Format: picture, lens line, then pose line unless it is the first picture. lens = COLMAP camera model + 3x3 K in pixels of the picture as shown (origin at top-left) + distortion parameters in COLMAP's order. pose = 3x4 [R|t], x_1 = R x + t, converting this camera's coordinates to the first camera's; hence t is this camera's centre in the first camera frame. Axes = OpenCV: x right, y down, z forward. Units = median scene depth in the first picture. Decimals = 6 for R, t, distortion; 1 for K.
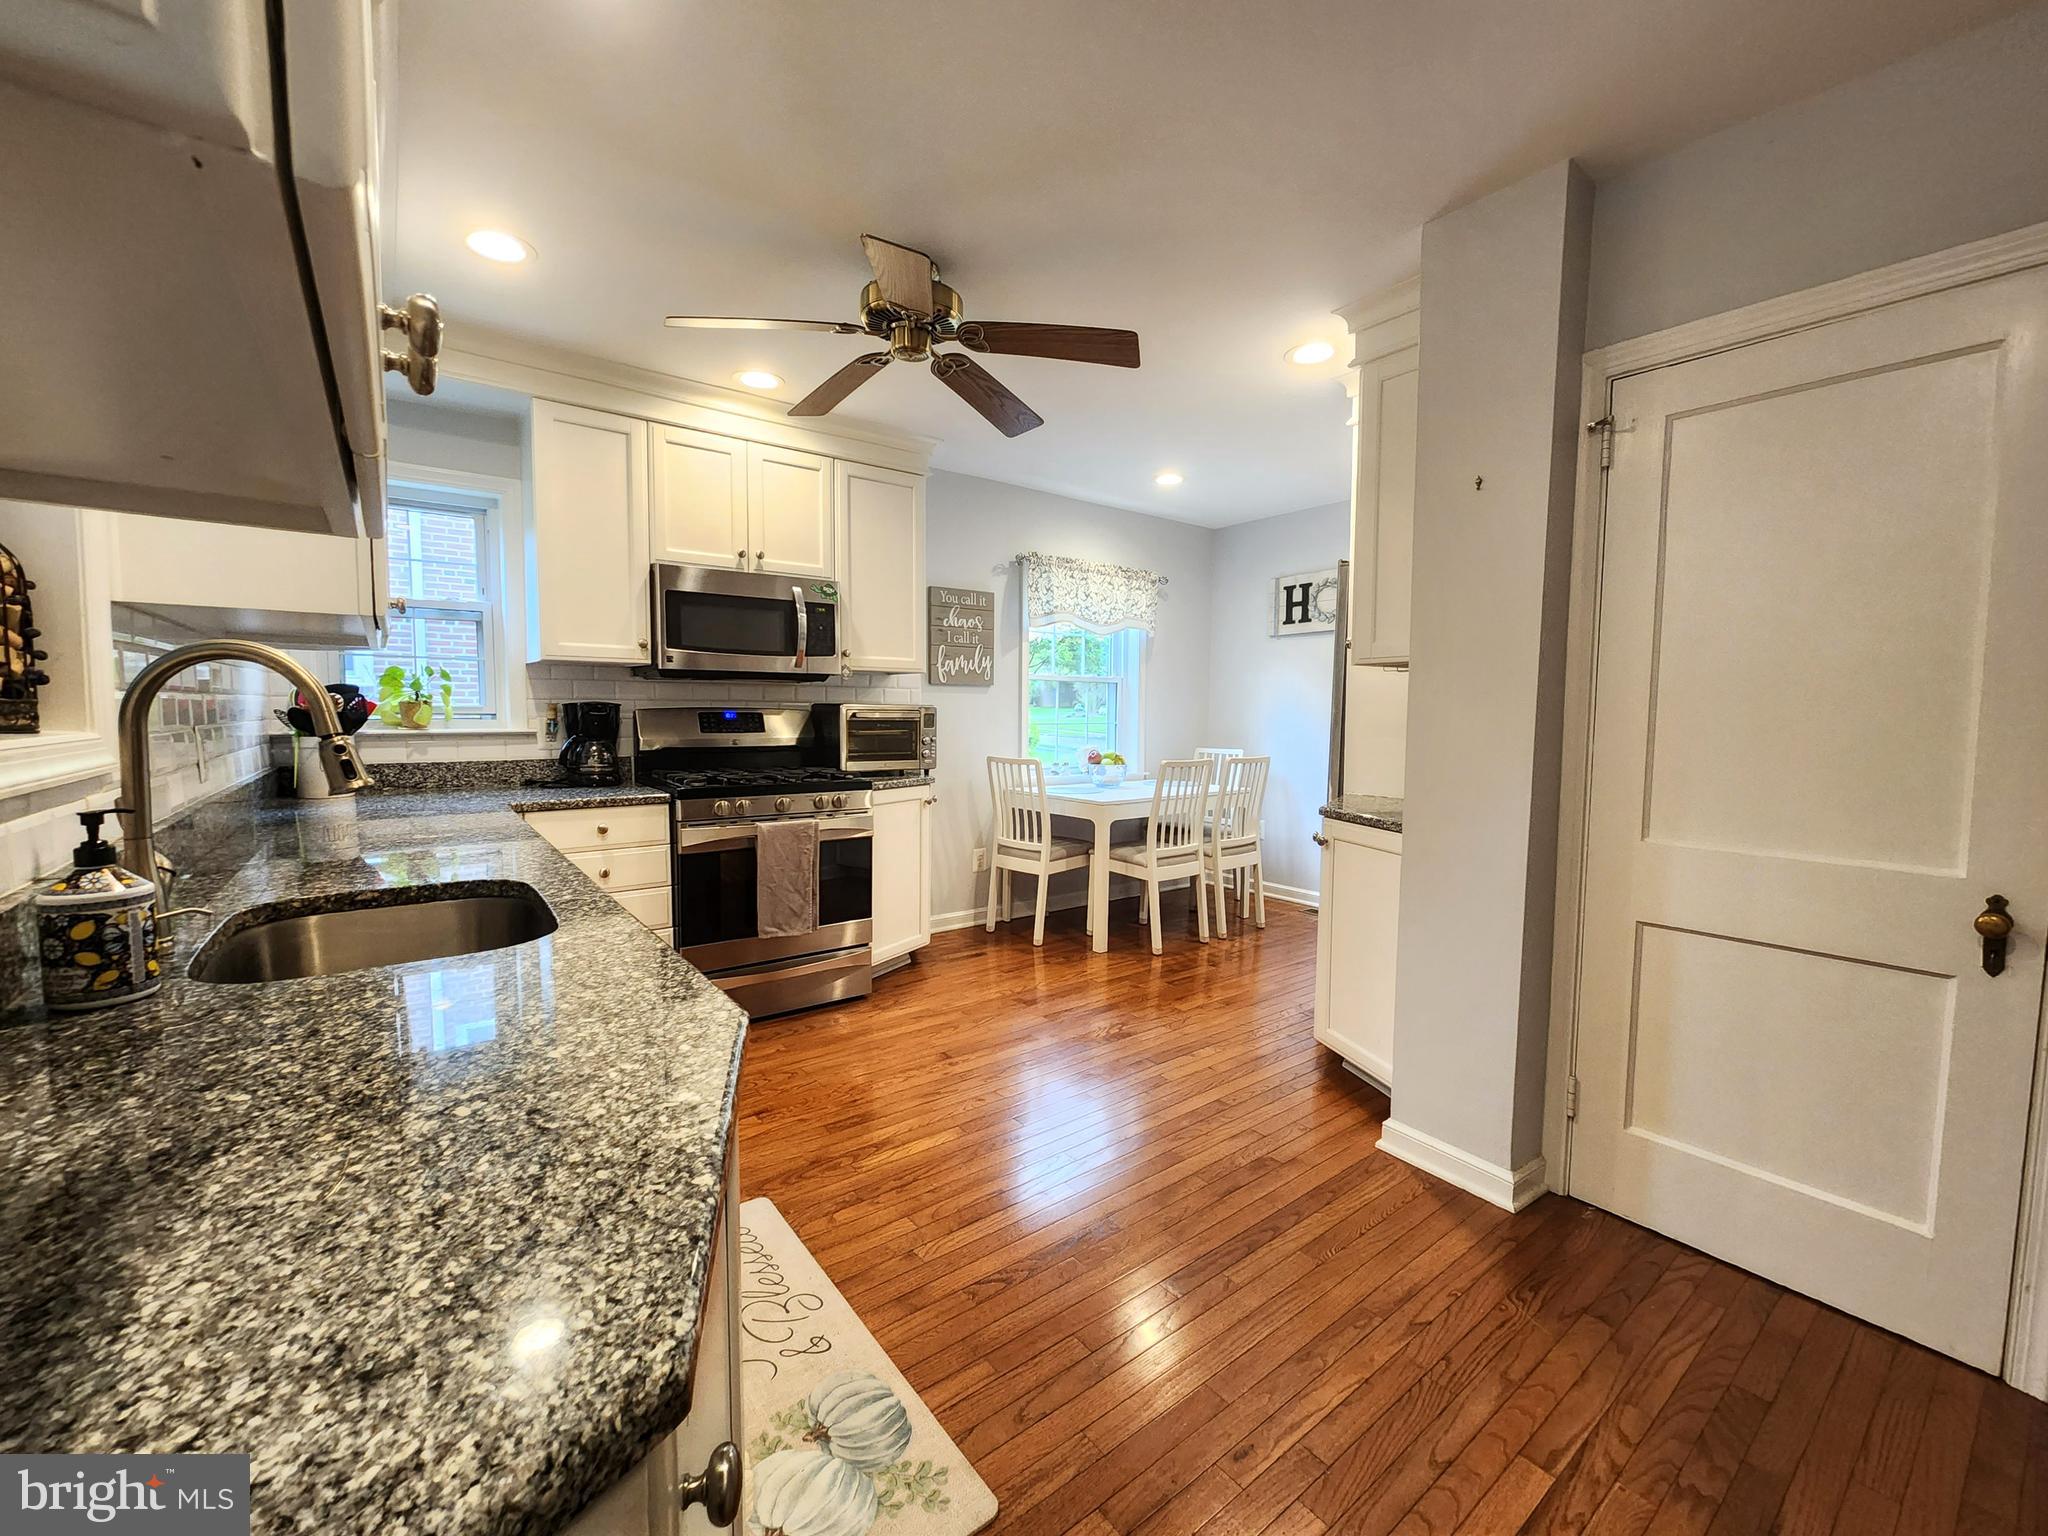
lens RADIAL K [[832.7, 0, 1021.7], [0, 832.7, 767.7], [0, 0, 1]] dist [-0.004467, 0.000228]
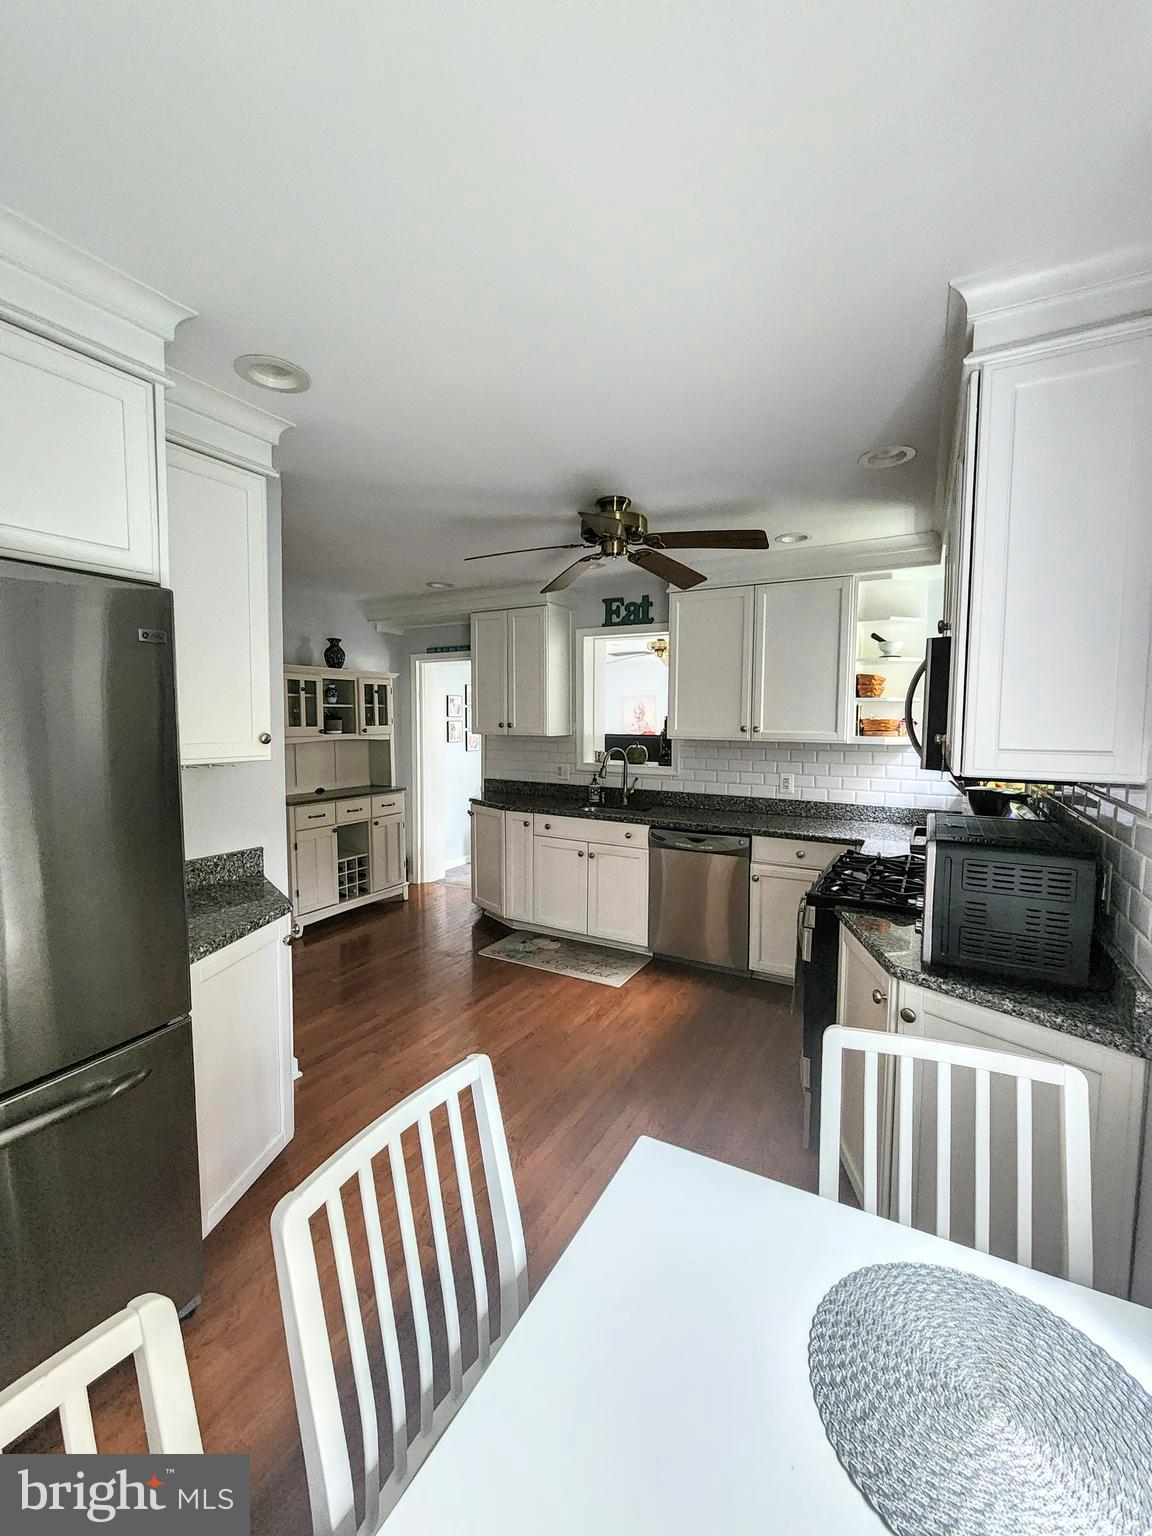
lens RADIAL K [[624.5, 0, 580.2], [0, 624.5, 765.0], [0, 0, 1]] dist [-0.004467, 0.000228]
pose [[-0.916488, 0.011294, -0.399903, 0.248798], [-0.048479, 0.989100, 0.139038, -0.168563], [0.397115, 0.146813, -0.905950, 1.308358]]
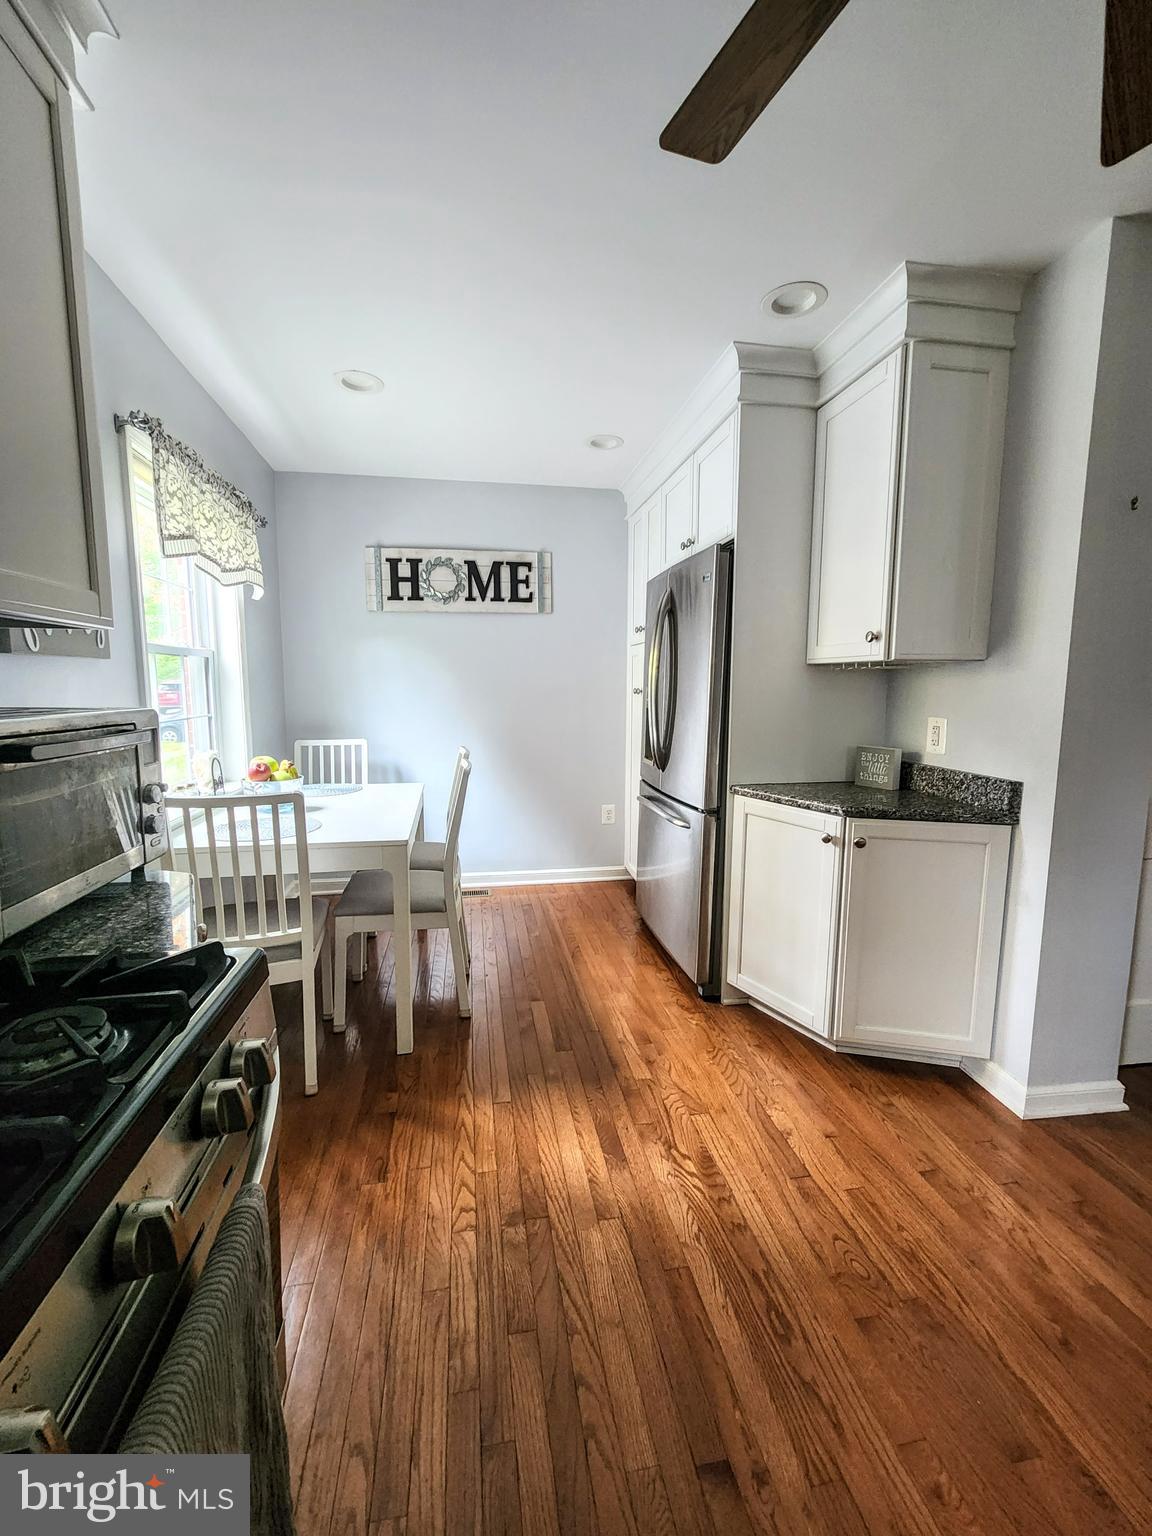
lens RADIAL K [[624.5, 0, 576.7], [0, 624.5, 761.7], [0, 0, 1]] dist [-0.004467, 0.000228]
pose [[0.468416, -0.115892, 0.875874, -0.298388], [0.063514, 0.993212, 0.097451, -0.068610], [-0.881222, 0.009983, 0.472597, 0.693087]]
